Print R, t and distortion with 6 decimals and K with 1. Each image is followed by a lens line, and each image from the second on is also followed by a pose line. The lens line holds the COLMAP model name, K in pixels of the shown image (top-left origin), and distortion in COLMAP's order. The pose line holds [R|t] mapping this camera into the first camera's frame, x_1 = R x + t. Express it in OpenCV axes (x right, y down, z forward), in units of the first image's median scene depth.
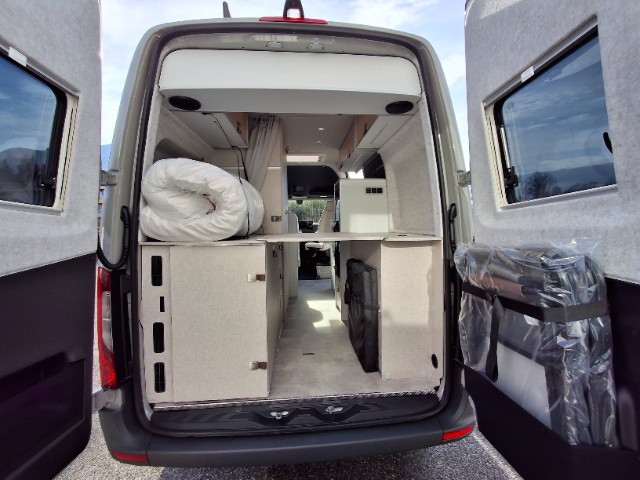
lens RADIAL K [[293.3, 0, 322.2], [0, 293.3, 235.6], [0, 0, 1]] dist [0.002641, 0.000496]
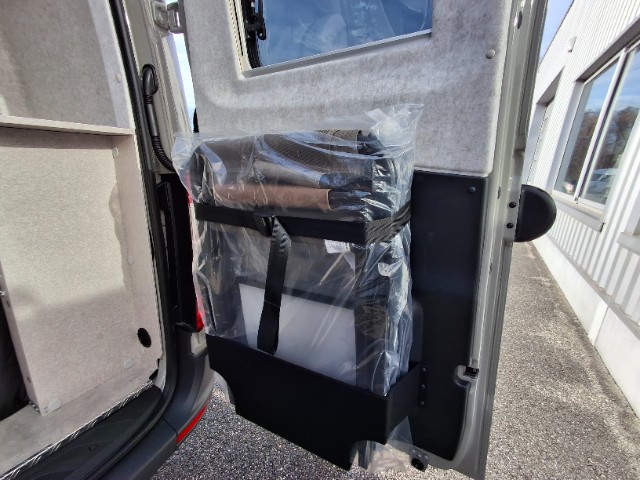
lens RADIAL K [[293.3, 0, 322.2], [0, 293.3, 235.6], [0, 0, 1]] dist [0.002641, 0.000496]
pose [[0.531248, -0.181377, 0.827574, 0.139152], [-0.008521, 0.975622, 0.219294, 0.094951], [-0.847174, -0.123551, 0.516751, 0.510694]]
